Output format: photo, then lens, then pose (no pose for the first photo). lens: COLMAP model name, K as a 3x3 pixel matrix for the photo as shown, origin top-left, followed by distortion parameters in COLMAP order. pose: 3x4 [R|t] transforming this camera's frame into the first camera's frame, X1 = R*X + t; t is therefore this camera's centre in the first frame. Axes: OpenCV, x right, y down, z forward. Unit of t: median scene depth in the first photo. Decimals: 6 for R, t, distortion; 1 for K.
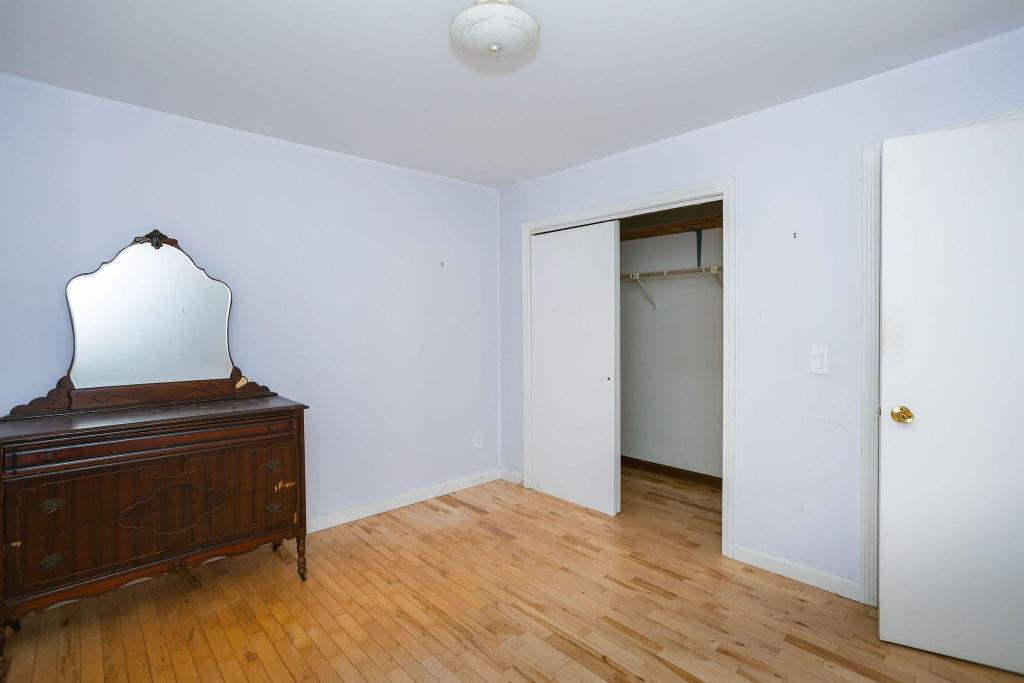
lens RADIAL K [[502.1, 0, 515.9], [0, 502.1, 328.7], [0, 0, 1]] dist [-0.000887, -0.000175]
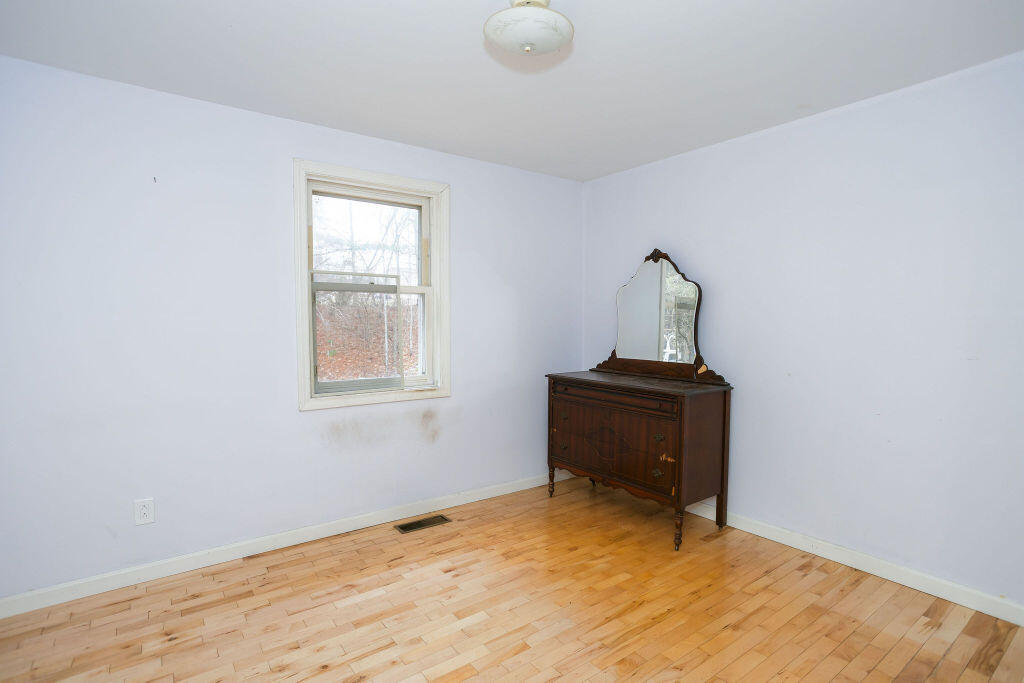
lens RADIAL K [[507.1, 0, 512.0], [0, 507.1, 341.5], [0, 0, 1]] dist [0.001419, 0.001259]
pose [[-0.093733, 0.054730, -0.994092, 0.682229], [-0.010962, 0.998371, 0.055999, -0.017213], [0.995537, 0.016146, -0.092981, 0.713002]]
